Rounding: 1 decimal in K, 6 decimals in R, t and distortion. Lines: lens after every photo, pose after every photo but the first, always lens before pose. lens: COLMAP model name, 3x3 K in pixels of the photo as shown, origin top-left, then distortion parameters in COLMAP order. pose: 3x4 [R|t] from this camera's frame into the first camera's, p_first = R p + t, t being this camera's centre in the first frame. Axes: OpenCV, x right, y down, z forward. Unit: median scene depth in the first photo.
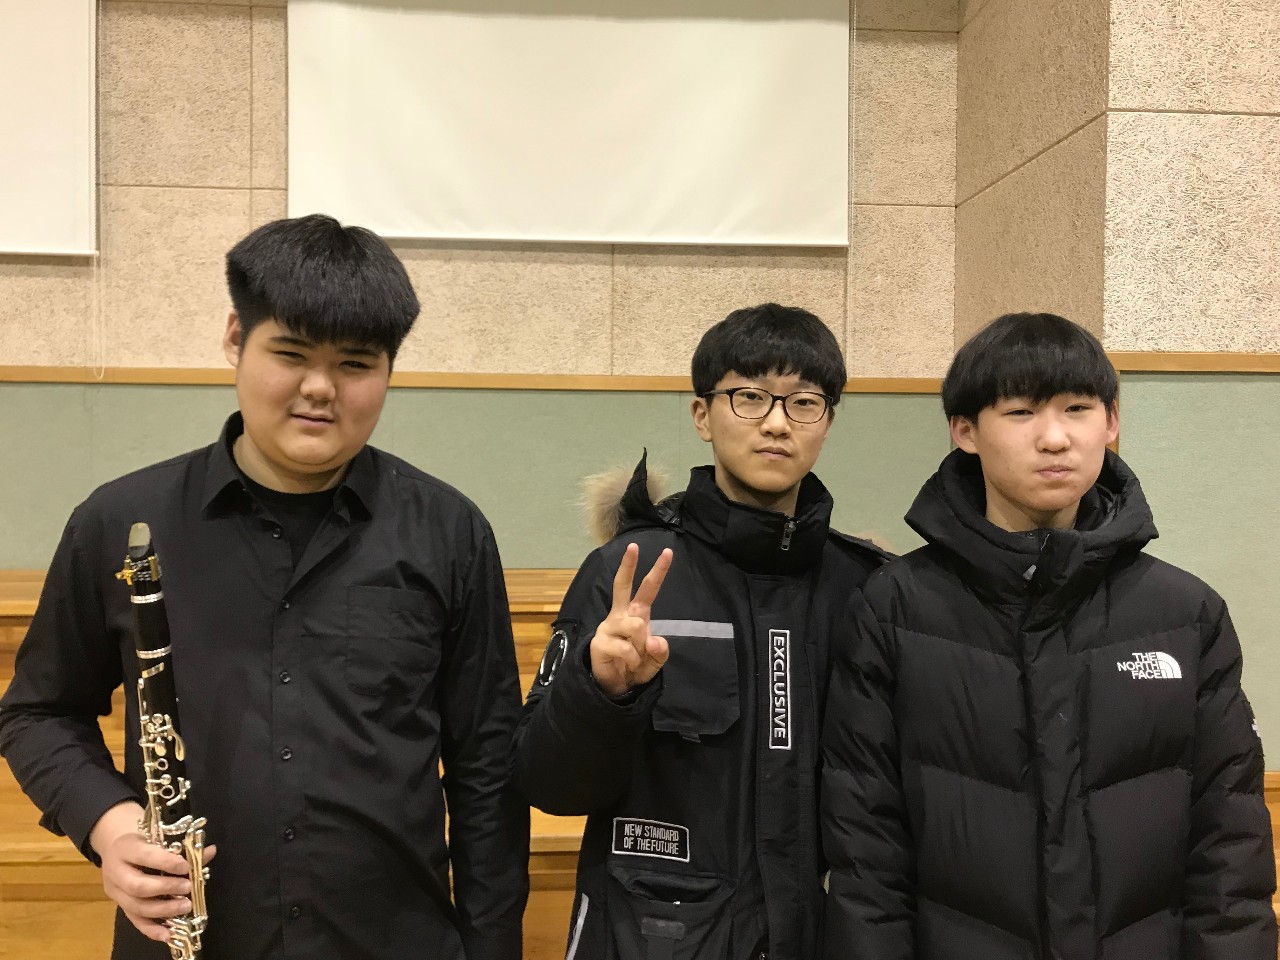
lens RADIAL K [[1040.8, 0, 640.0], [0, 1040.8, 480.0], [0, 0, 1]] dist [-0.020214, 0.013029]
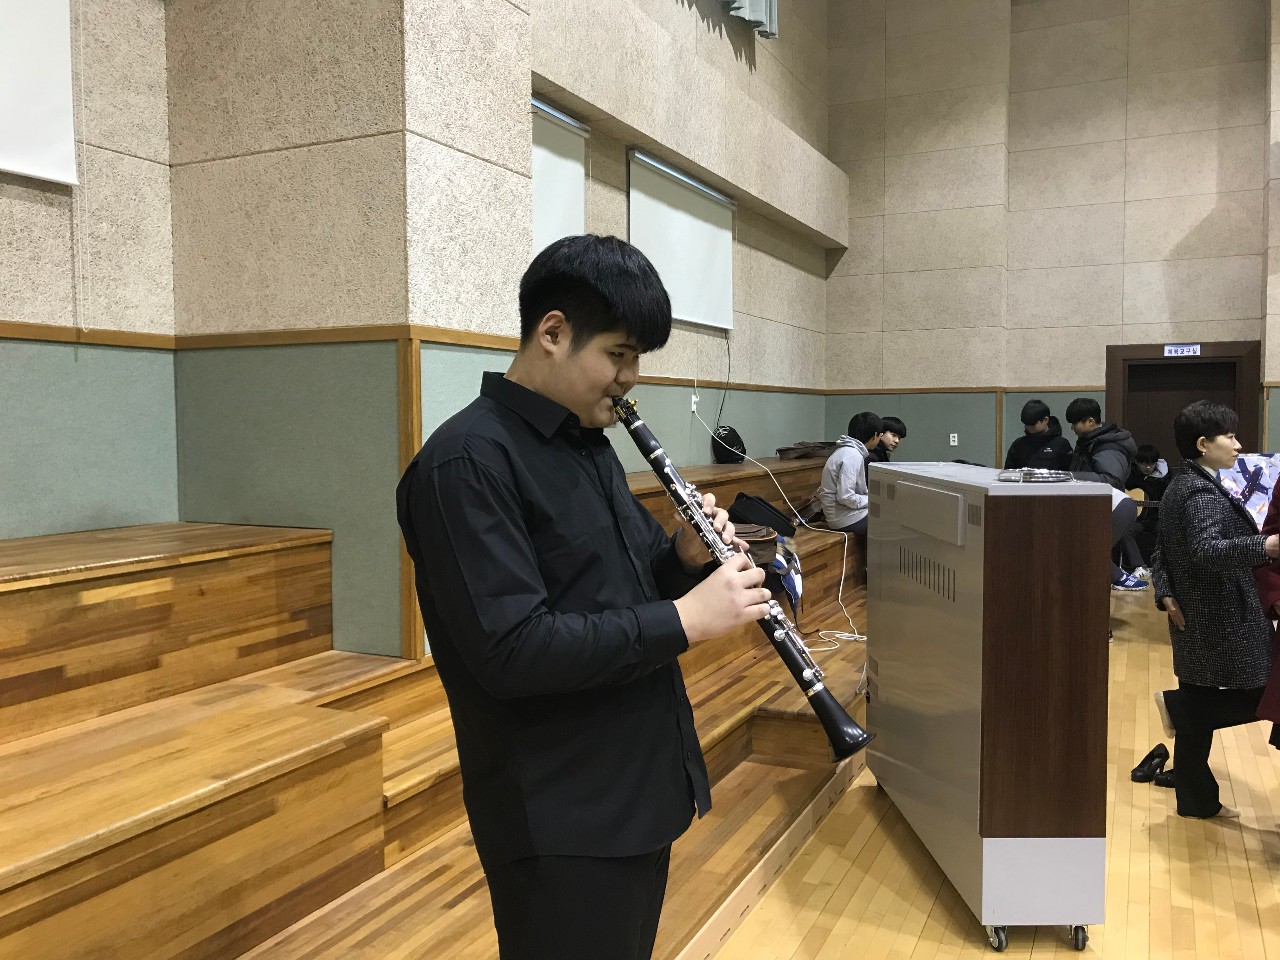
lens RADIAL K [[1040.8, 0, 640.0], [0, 1040.8, 480.0], [0, 0, 1]] dist [-0.020214, 0.013029]
pose [[0.484661, -0.055746, 0.872924, -0.398906], [0.029291, 0.998442, 0.047499, 0.010089], [-0.874212, 0.002548, 0.485539, 0.110363]]
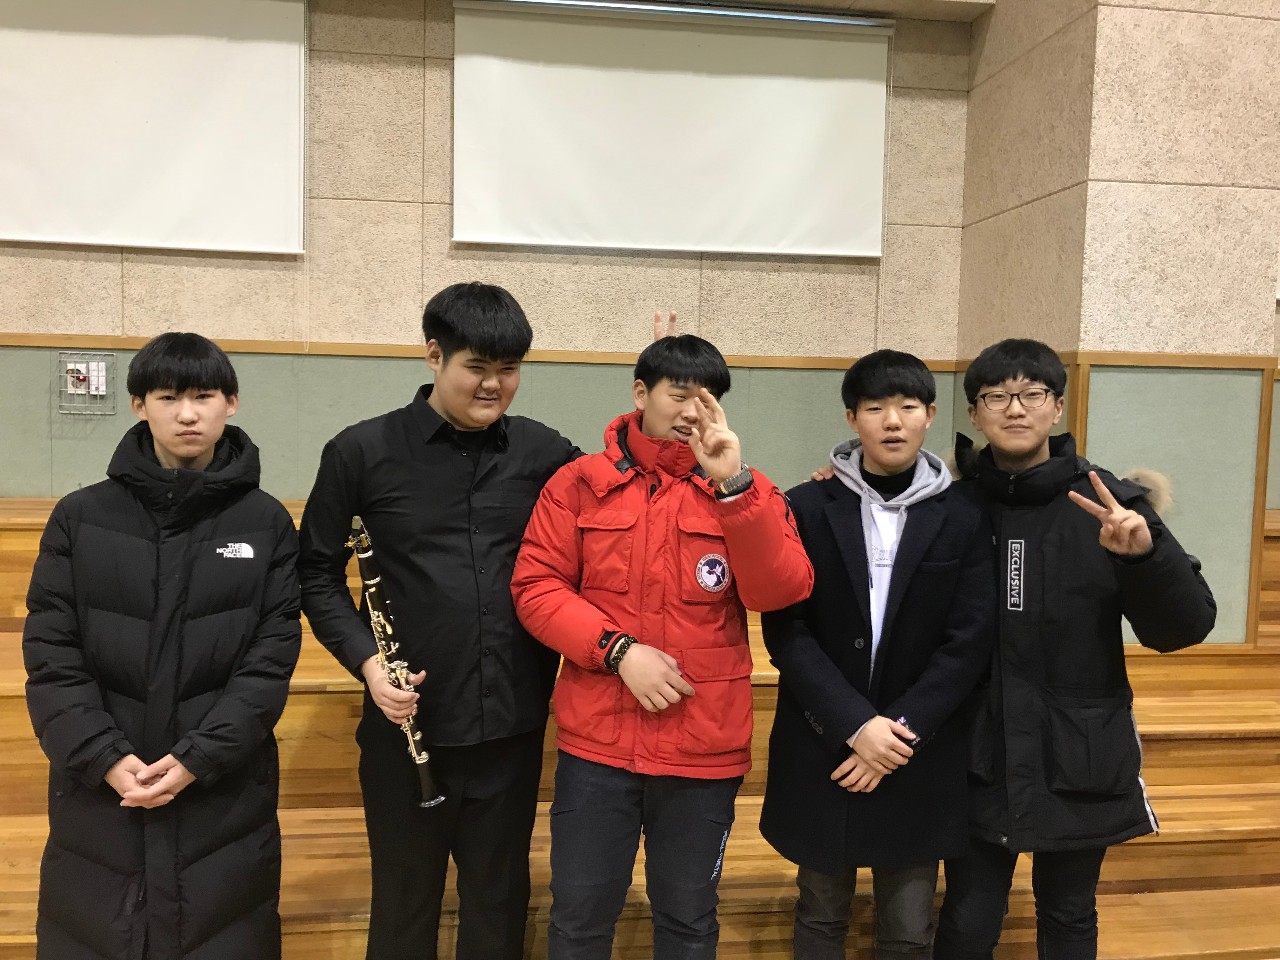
lens RADIAL K [[1020.4, 0, 640.0], [0, 1020.4, 480.0], [0, 0, 1]] dist [0.001907, -0.039413]
pose [[0.998482, 0.009932, 0.054178, -0.174914], [-0.012644, 0.998671, 0.049957, -0.006847], [-0.053610, -0.050566, 0.997281, -0.284277]]
